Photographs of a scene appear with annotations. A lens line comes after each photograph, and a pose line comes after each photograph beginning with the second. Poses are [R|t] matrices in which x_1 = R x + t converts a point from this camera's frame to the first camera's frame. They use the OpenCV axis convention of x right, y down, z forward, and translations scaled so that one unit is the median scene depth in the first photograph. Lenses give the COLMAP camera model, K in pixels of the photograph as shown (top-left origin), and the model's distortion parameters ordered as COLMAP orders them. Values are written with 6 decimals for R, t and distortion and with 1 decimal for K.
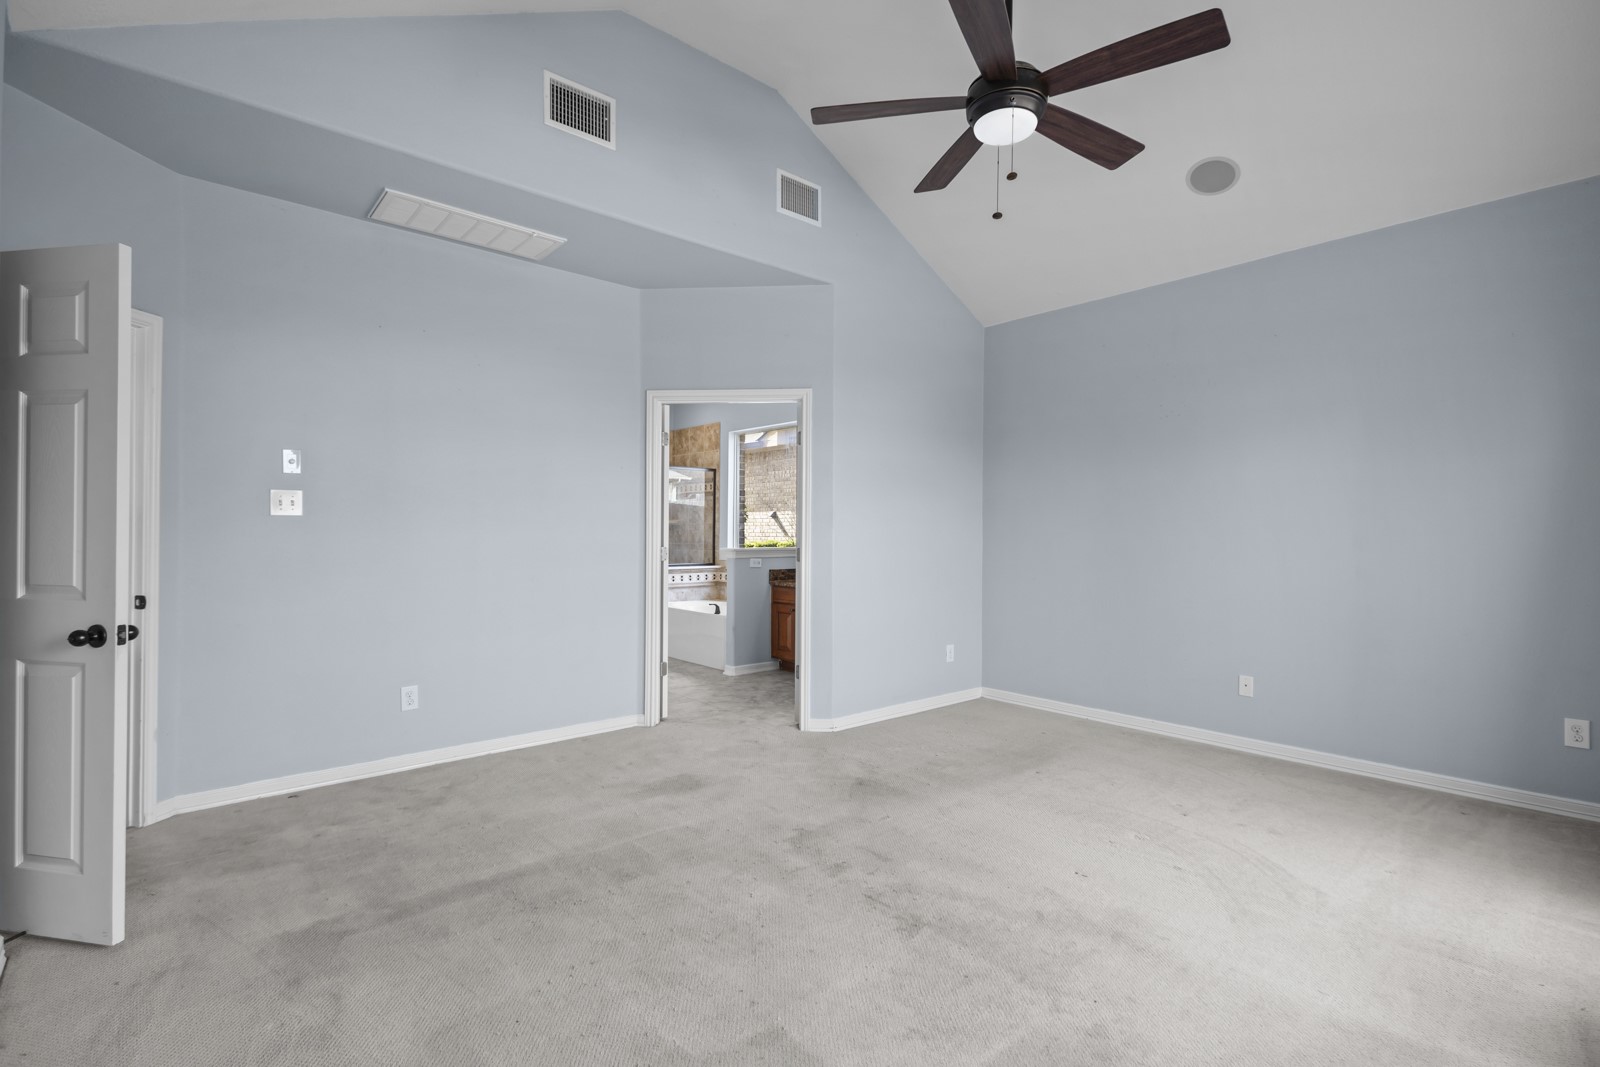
lens RADIAL K [[749.9, 0, 802.8], [0, 749.9, 543.9], [0, 0, 1]] dist [0.032768, -0.014606]
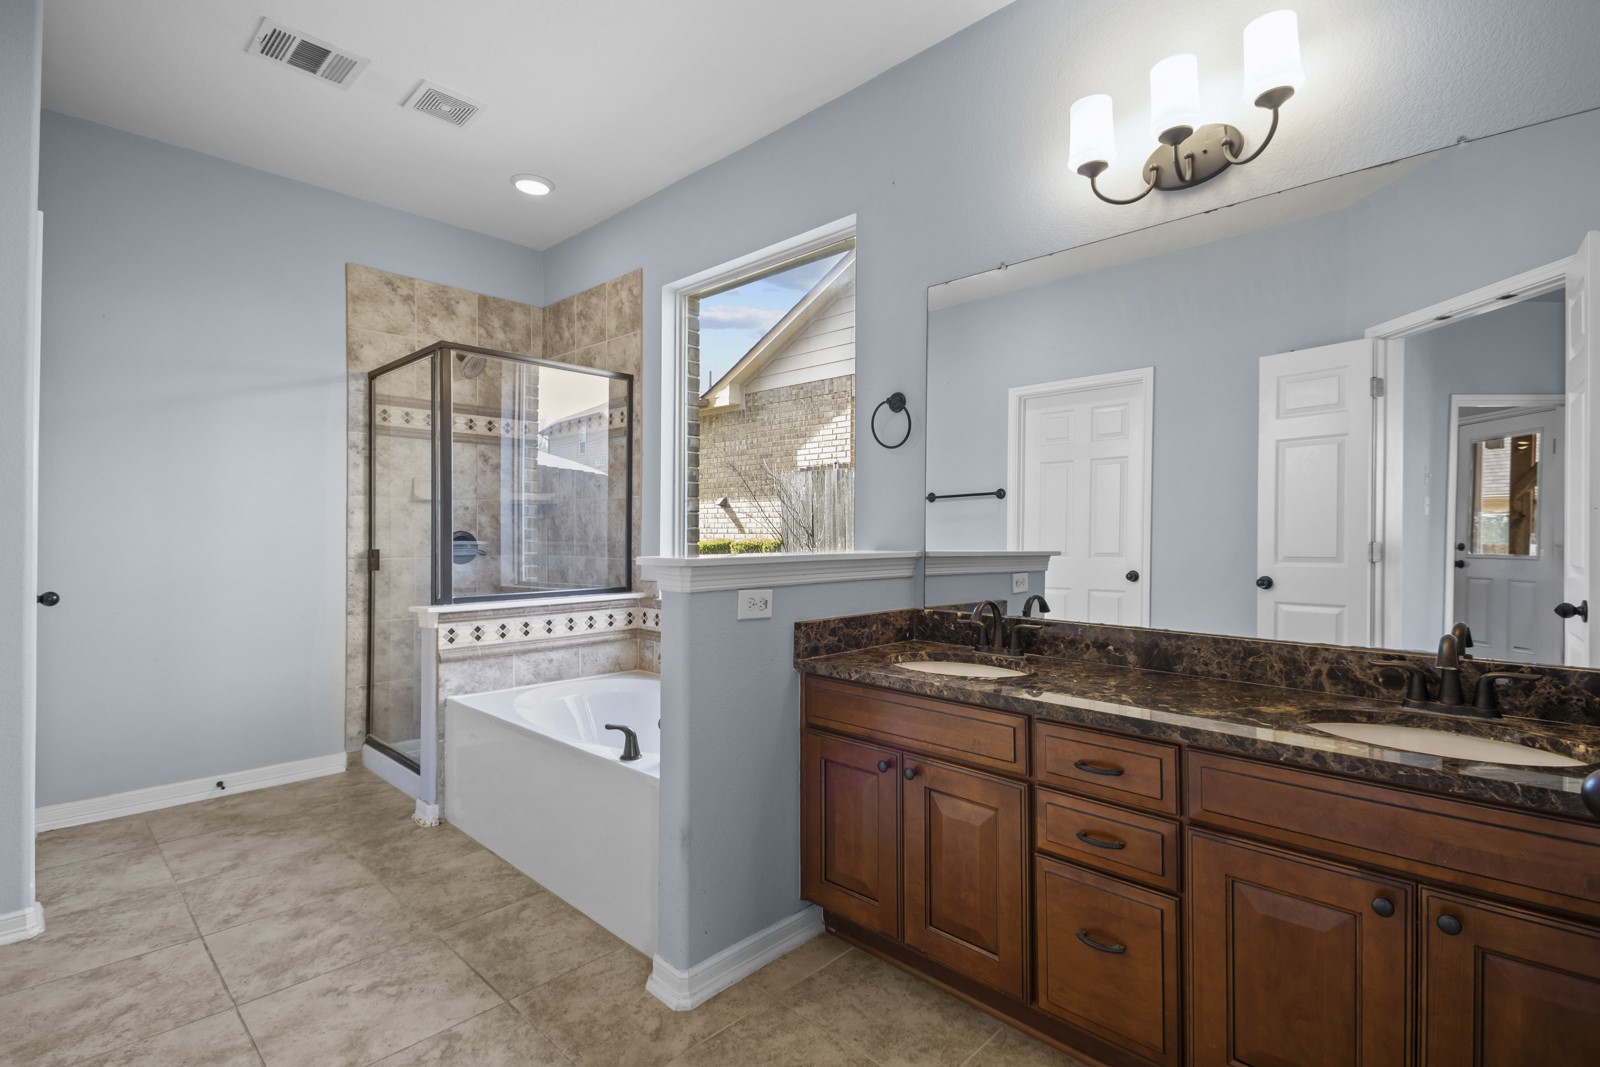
lens RADIAL K [[749.9, 0, 806.3], [0, 749.9, 531.2], [0, 0, 1]] dist [0.032768, -0.014606]
pose [[0.995452, -0.004223, 0.095172, -0.070001], [0.005738, 0.999861, -0.015652, 0.000152], [-0.095092, 0.016127, 0.995338, 0.679897]]
